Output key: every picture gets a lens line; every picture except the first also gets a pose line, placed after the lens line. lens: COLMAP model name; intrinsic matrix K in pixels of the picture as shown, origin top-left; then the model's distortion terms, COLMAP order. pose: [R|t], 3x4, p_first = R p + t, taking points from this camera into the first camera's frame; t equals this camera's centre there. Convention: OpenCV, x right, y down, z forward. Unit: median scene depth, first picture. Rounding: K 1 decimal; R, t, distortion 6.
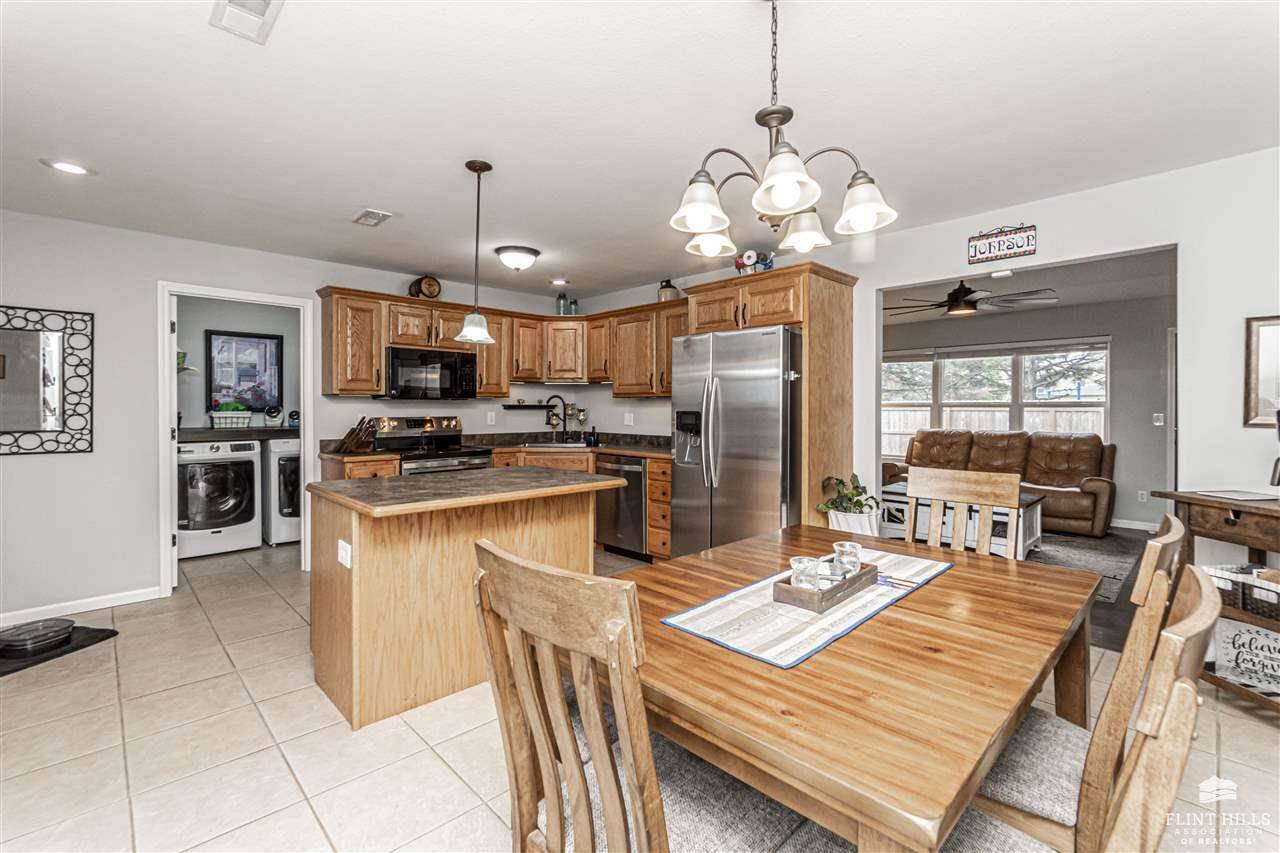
lens RADIAL K [[569.4, 0, 650.1], [0, 569.4, 415.6], [0, 0, 1]] dist [-0.008691, 0.003948]
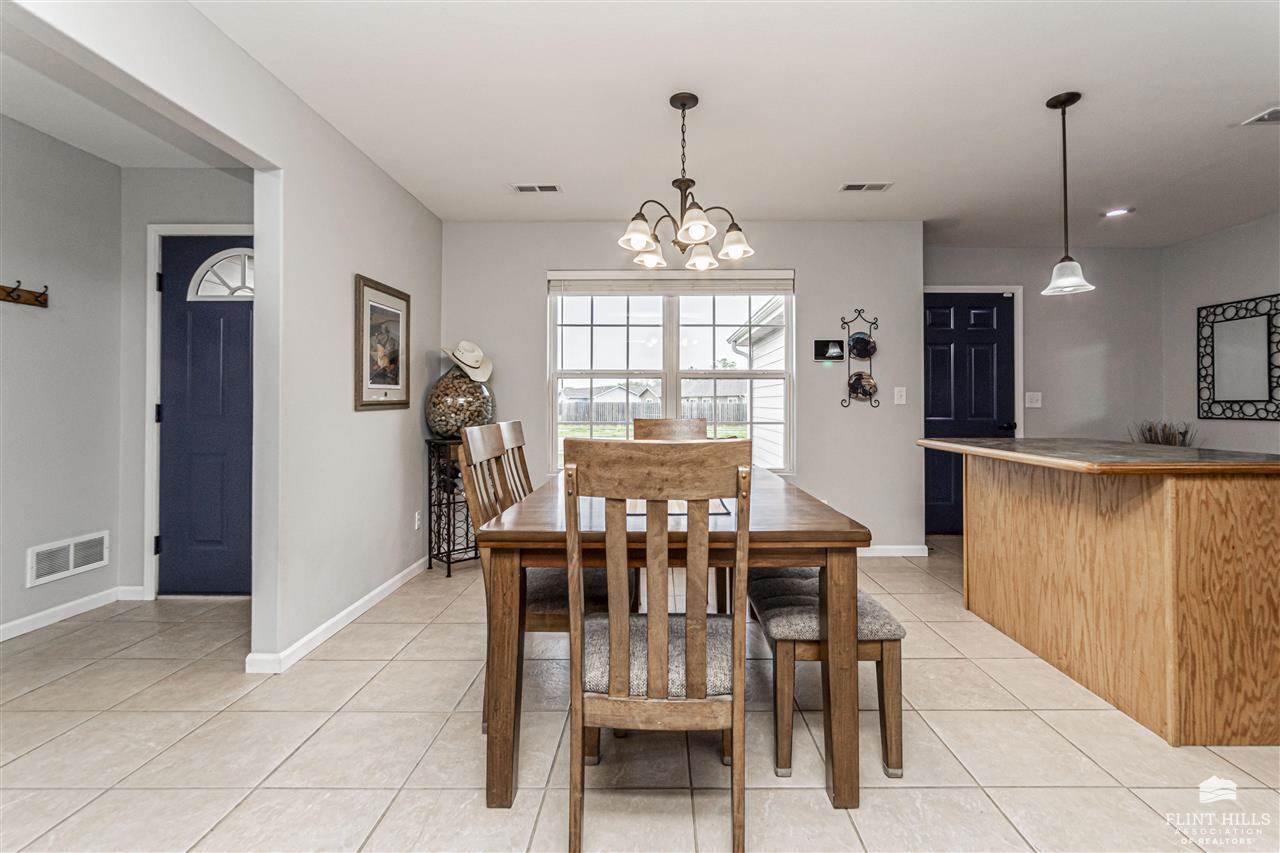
lens RADIAL K [[569.4, 0, 657.8], [0, 569.4, 400.1], [0, 0, 1]] dist [-0.008691, 0.003948]
pose [[-0.705777, -0.007449, -0.708395, 0.494938], [-0.012380, 0.999922, 0.001821, 0.029820], [0.708326, 0.010055, -0.705814, 0.726379]]
